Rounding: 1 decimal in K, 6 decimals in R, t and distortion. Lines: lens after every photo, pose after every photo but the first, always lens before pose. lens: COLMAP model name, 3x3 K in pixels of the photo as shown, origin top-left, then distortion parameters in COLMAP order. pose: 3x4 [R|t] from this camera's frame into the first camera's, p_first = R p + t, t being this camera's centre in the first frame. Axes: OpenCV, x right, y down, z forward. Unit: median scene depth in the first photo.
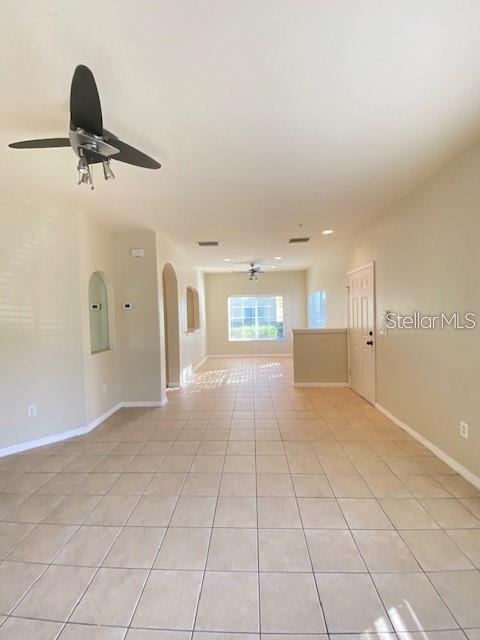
lens RADIAL K [[268.1, 0, 240.1], [0, 268.1, 318.0], [0, 0, 1]] dist [0.032227, -0.026861]
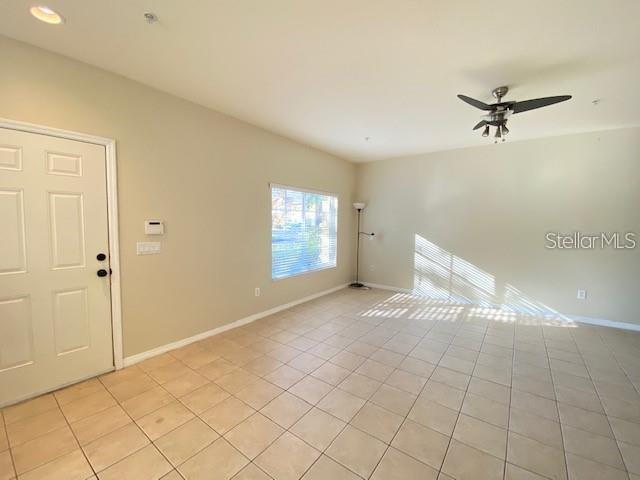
lens RADIAL K [[268.1, 0, 319.2], [0, 268.1, 240.0], [0, 0, 1]] dist [0.032227, -0.026861]
pose [[-0.829946, -0.022692, 0.557382, -0.226367], [0.018717, 0.997477, 0.068478, -0.010252], [-0.557530, 0.067266, -0.827427, 1.146179]]
